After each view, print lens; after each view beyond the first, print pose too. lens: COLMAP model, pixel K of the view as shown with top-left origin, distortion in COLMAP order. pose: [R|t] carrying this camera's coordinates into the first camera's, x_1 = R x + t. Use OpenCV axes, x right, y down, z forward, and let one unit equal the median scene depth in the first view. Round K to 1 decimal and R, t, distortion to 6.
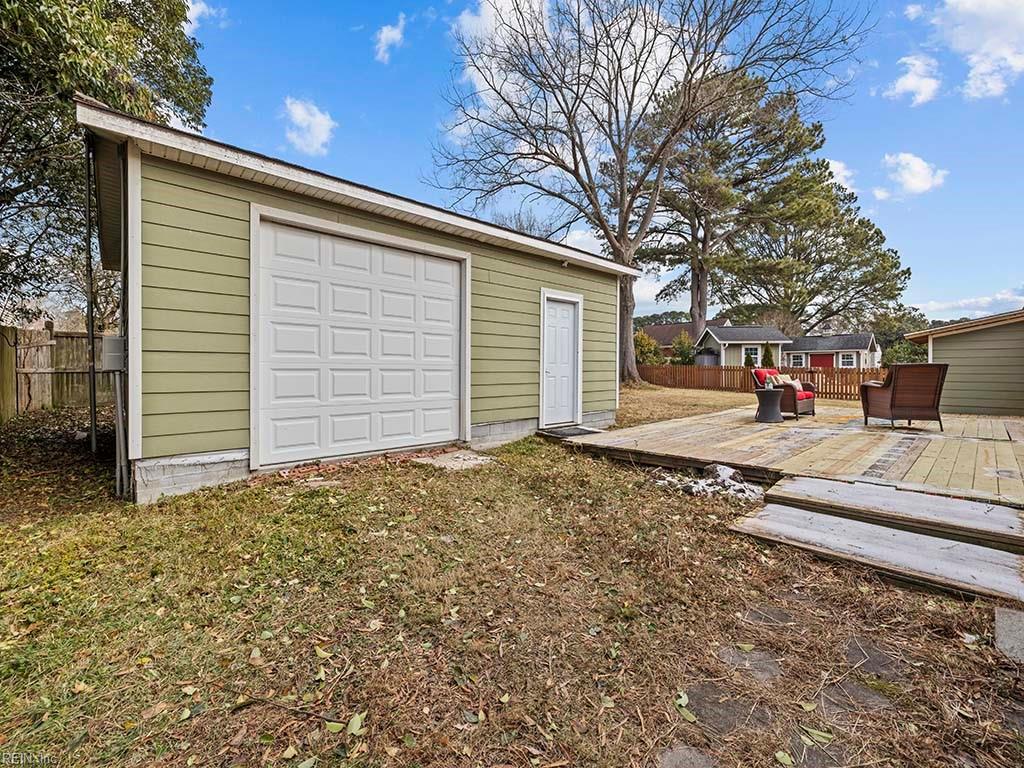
lens RADIAL K [[426.1, 0, 507.0], [0, 426.1, 378.8], [0, 0, 1]] dist [-0.000478, 0.001135]
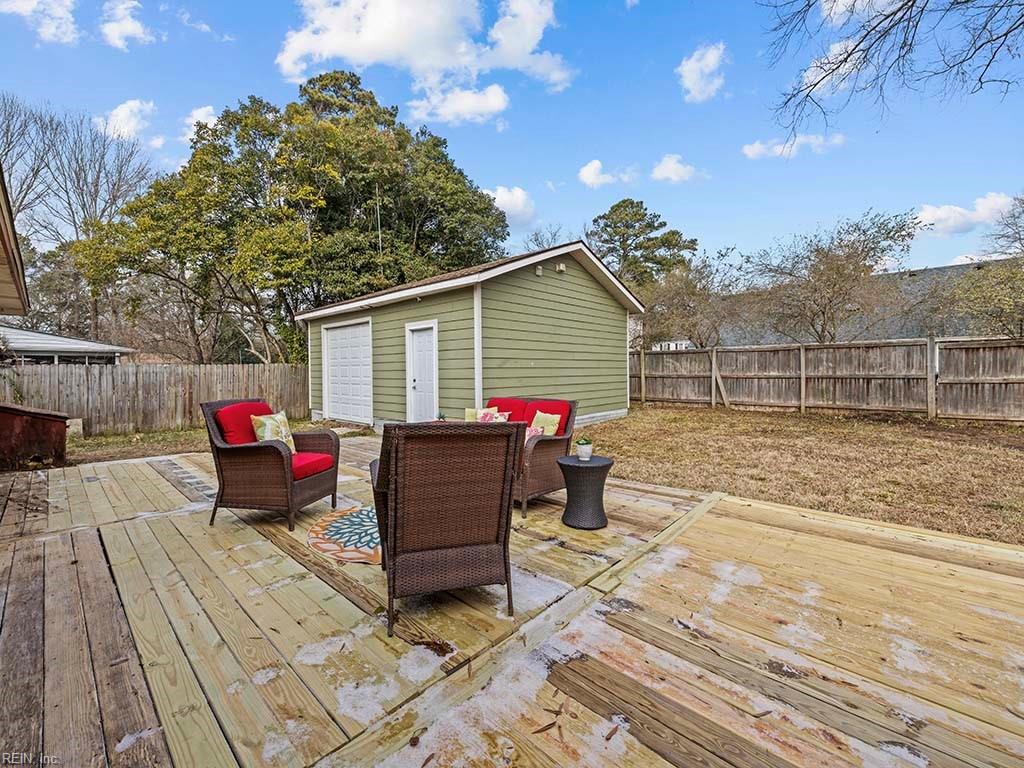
lens RADIAL K [[426.1, 0, 501.7], [0, 426.1, 375.4], [0, 0, 1]] dist [-0.000478, 0.001135]
pose [[0.082209, 0.011334, -0.996551, 0.281982], [-0.007359, 0.999915, 0.010765, -0.013640], [0.996588, 0.006448, 0.082285, 0.234404]]
